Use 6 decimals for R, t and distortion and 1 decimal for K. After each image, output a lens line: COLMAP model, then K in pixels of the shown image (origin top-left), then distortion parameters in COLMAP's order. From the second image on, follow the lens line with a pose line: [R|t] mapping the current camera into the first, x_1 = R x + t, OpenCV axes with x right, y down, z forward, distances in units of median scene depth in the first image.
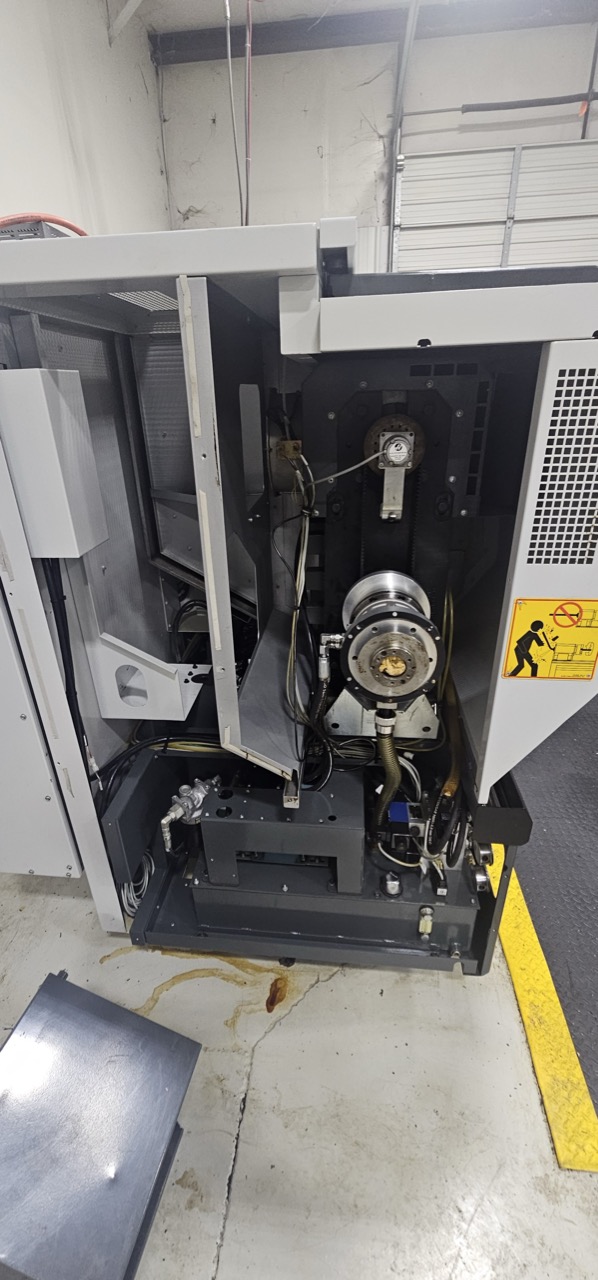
lens RADIAL K [[528.3, 0, 297.0], [0, 528.3, 639.4], [0, 0, 1]] dist [0.000264, -0.000304]
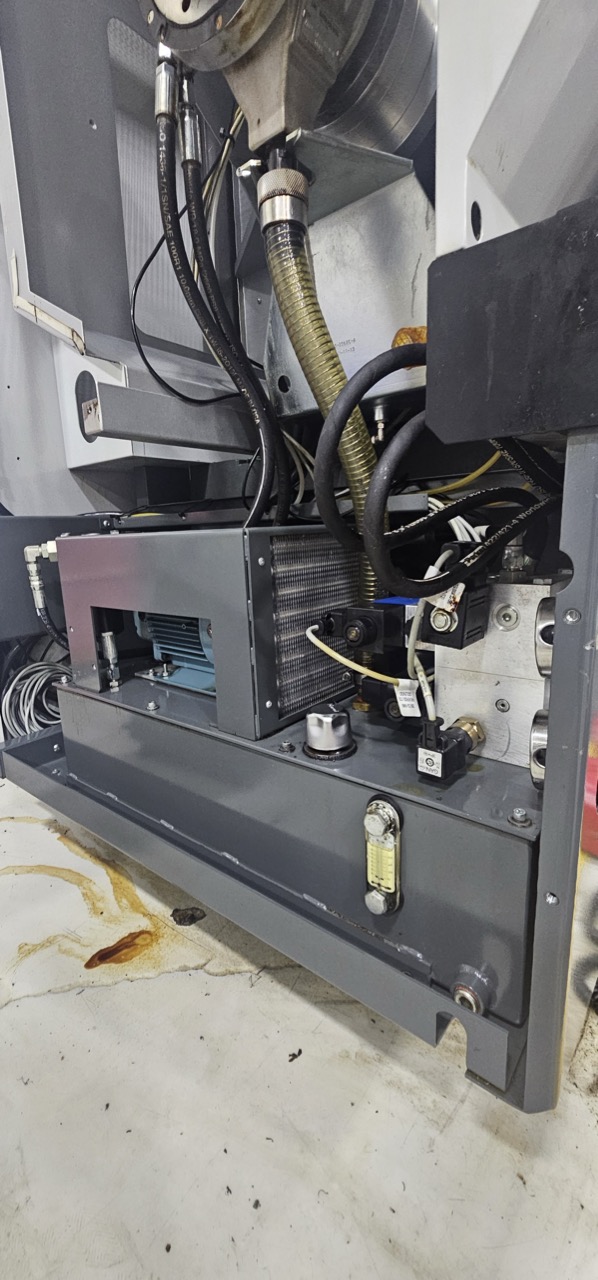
lens RADIAL K [[528.3, 0, 296.2], [0, 528.3, 638.0], [0, 0, 1]] dist [0.000264, -0.000304]
pose [[0.835296, 0.104885, -0.539703, 0.335917], [-0.227638, 0.959519, -0.165842, 0.421463], [0.500461, 0.261385, 0.825359, 0.573937]]
